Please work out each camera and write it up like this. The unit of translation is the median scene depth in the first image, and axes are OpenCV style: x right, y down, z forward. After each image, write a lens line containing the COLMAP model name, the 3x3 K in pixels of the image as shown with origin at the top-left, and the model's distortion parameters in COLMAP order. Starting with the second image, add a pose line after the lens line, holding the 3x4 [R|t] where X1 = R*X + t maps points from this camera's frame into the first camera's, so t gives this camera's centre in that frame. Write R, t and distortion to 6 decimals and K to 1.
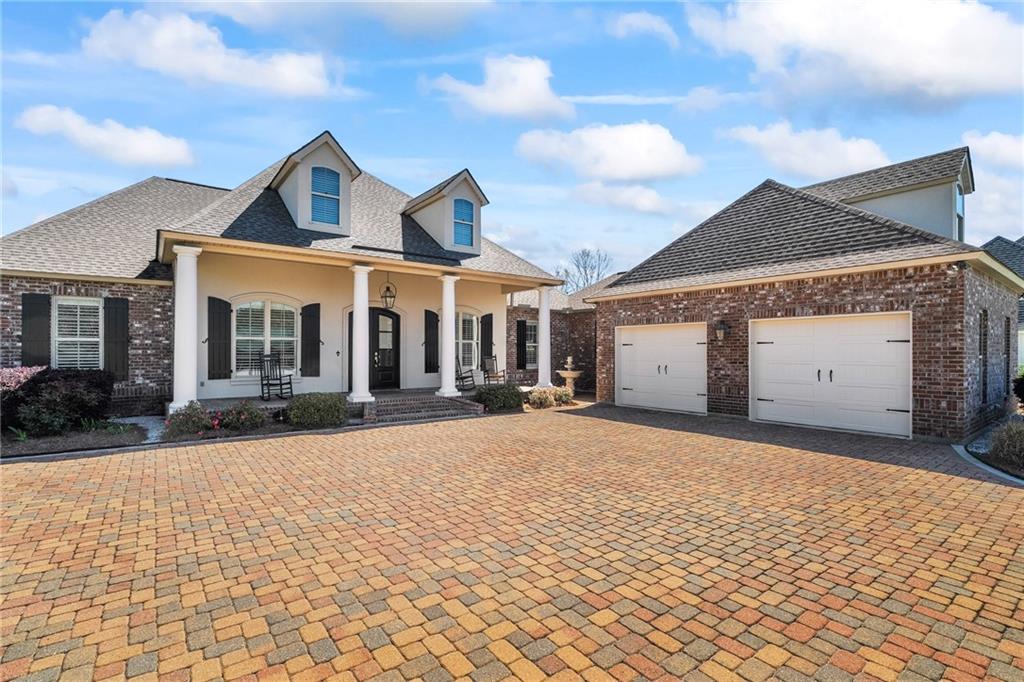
lens RADIAL K [[471.0, 0, 520.0], [0, 471.0, 349.5], [0, 0, 1]] dist [-0.008915, 0.002050]
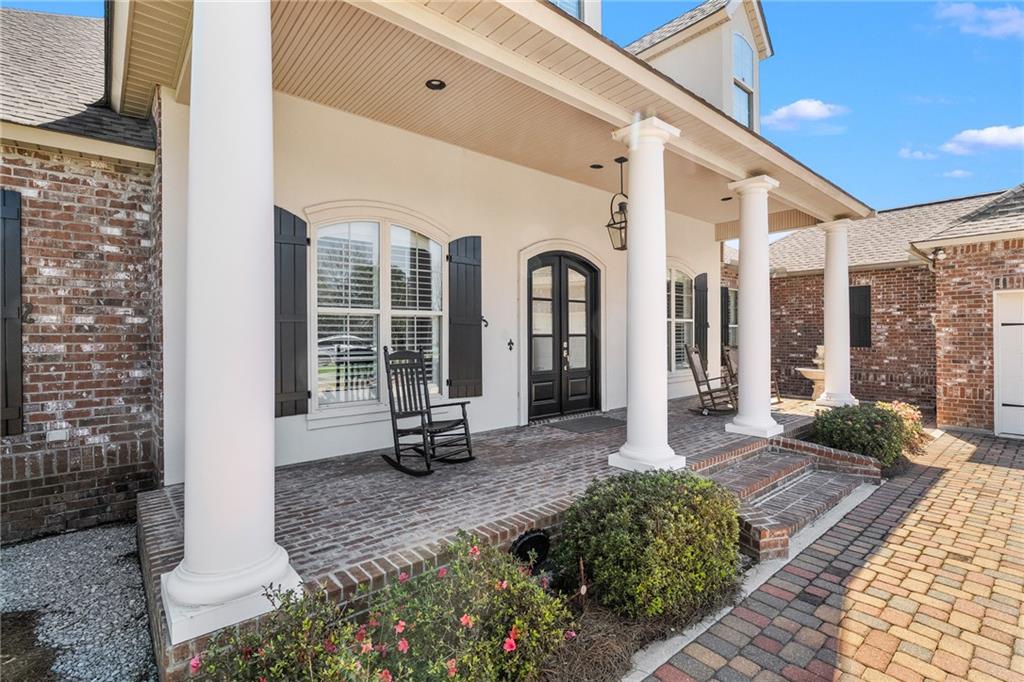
lens RADIAL K [[471.0, 0, 504.9], [0, 471.0, 334.0], [0, 0, 1]] dist [-0.008915, 0.002050]
pose [[0.997294, -0.006558, 0.073225, -0.460453], [0.006475, 0.999978, 0.001369, -0.003714], [-0.073232, -0.000891, 0.997314, 0.571914]]
